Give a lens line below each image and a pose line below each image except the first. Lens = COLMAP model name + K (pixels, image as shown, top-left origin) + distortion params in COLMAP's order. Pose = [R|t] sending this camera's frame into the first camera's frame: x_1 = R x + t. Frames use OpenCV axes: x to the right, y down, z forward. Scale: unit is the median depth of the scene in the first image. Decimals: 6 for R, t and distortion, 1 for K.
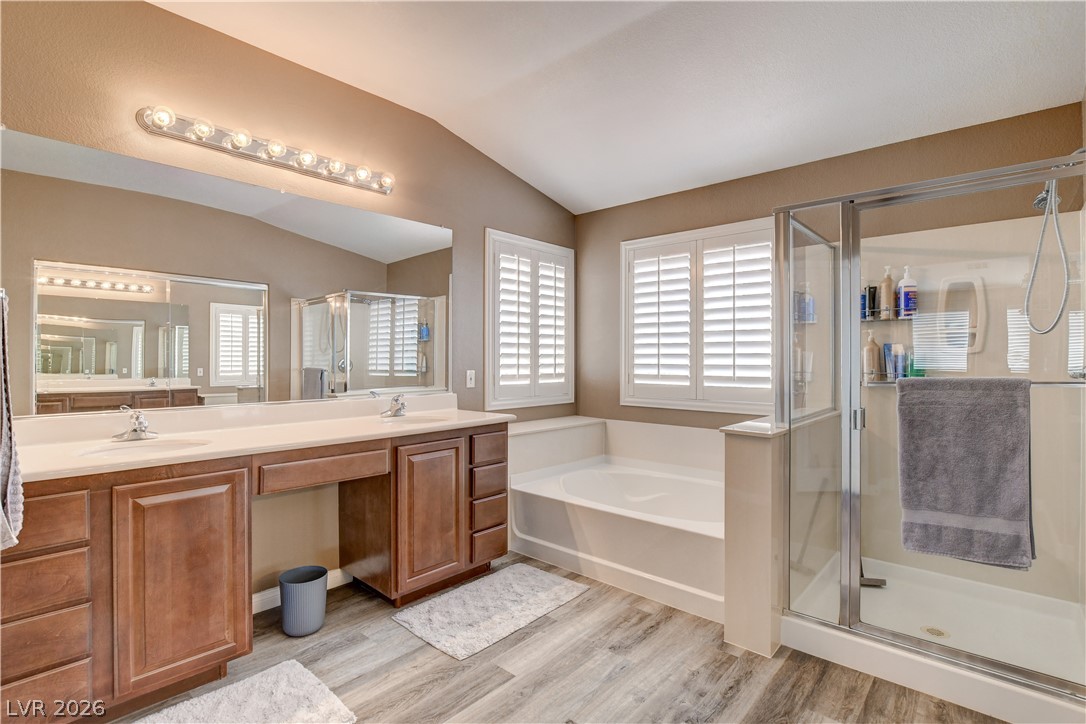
lens RADIAL K [[523.5, 0, 541.6], [0, 523.5, 358.4], [0, 0, 1]] dist [-0.011054, 0.000805]
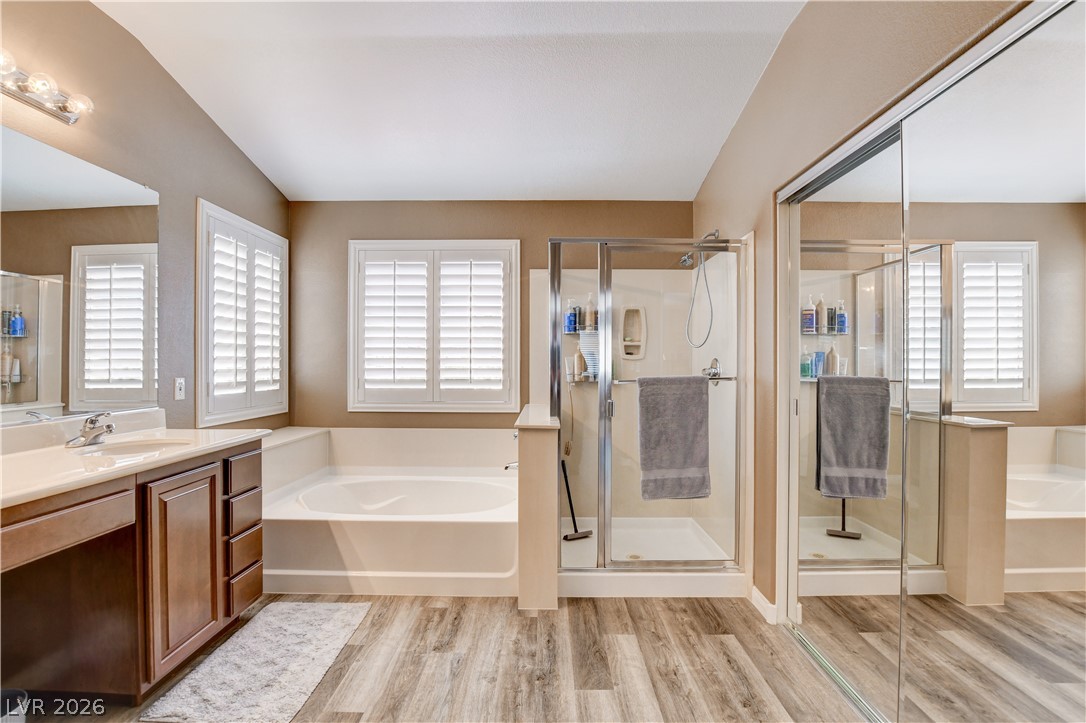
lens RADIAL K [[517.2, 0, 543.9], [0, 517.2, 366.8], [0, 0, 1]] dist [-0.022880, 0.001125]
pose [[0.751014, -0.003684, 0.660276, -0.316471], [-0.001451, 0.999973, 0.007229, 0.000192], [-0.660285, -0.006387, 0.750988, 0.102343]]
